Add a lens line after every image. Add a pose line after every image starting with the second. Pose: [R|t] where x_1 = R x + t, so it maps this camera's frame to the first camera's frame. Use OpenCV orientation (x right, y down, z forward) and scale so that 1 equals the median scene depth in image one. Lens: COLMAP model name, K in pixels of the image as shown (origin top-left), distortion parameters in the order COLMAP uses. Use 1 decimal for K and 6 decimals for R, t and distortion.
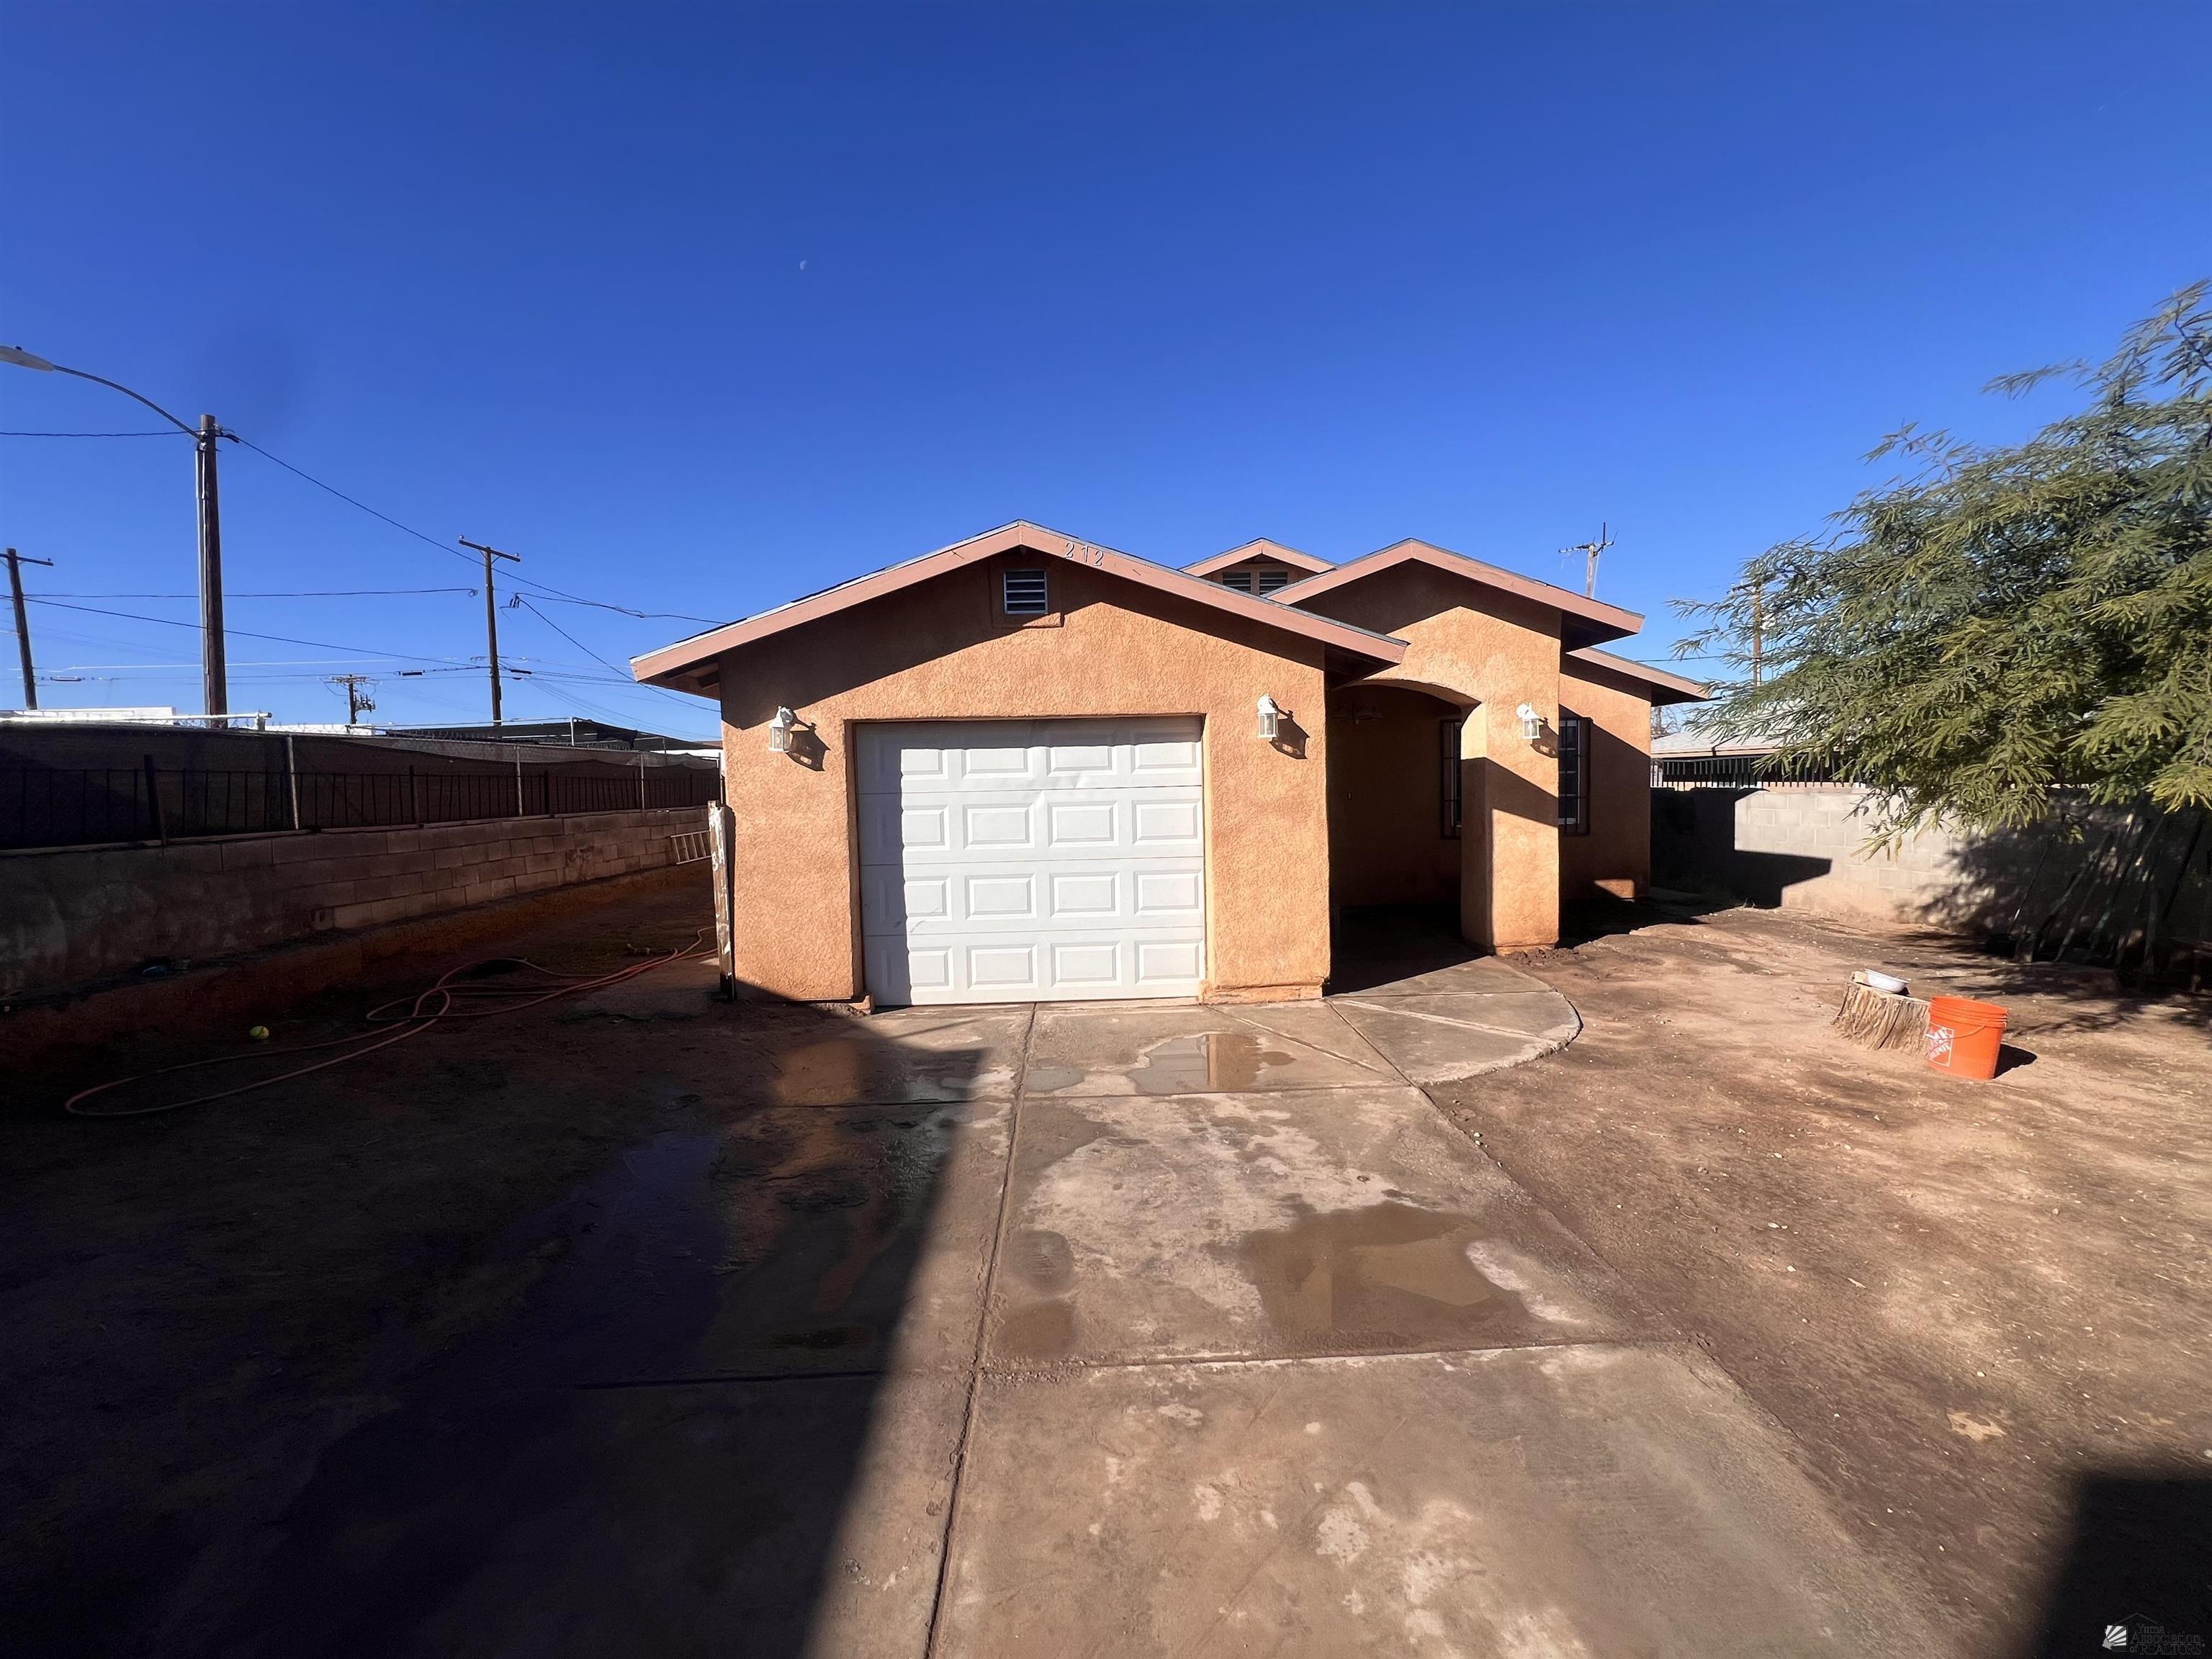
lens RADIAL K [[888.7, 0, 1104.5], [0, 888.7, 826.0], [0, 0, 1]] dist [-0.003113, -0.000552]
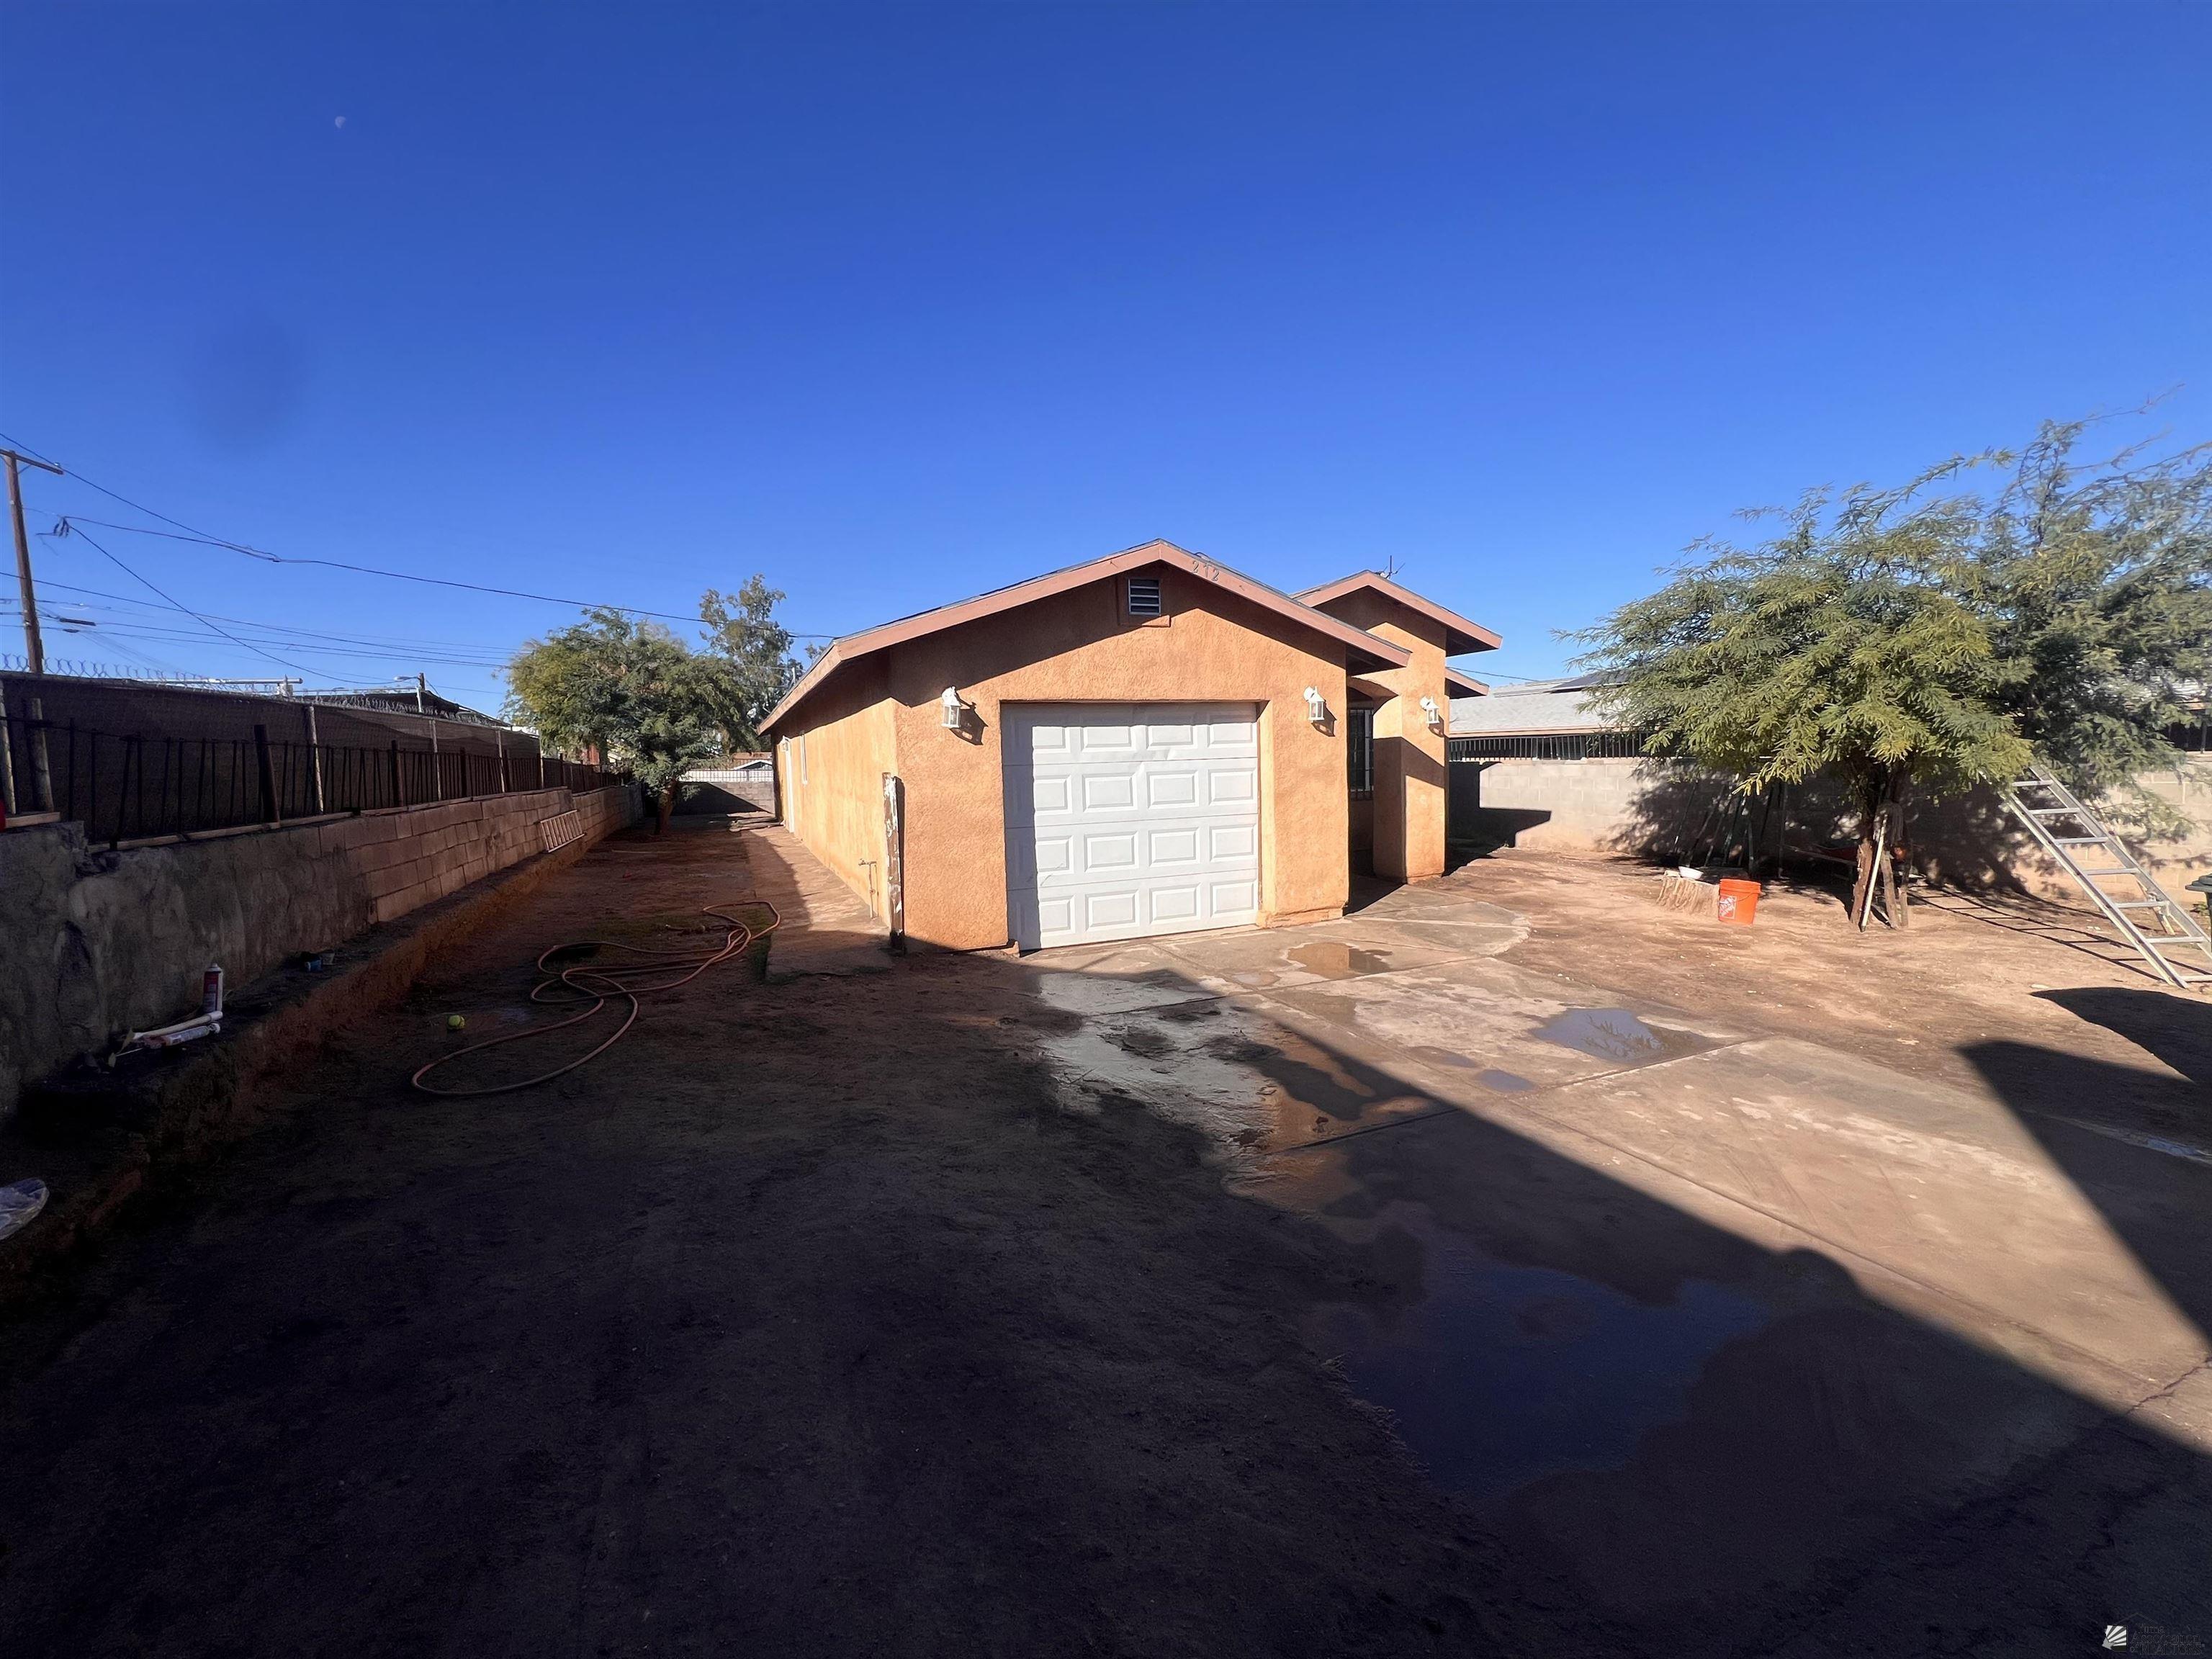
lens RADIAL K [[888.7, 0, 1107.0], [0, 888.7, 826.7], [0, 0, 1]] dist [-0.003113, -0.000552]
pose [[0.931783, -0.031602, 0.361637, -0.575843], [0.024598, 0.999410, 0.023957, 0.018671], [-0.362180, -0.013428, 0.932011, -0.109414]]
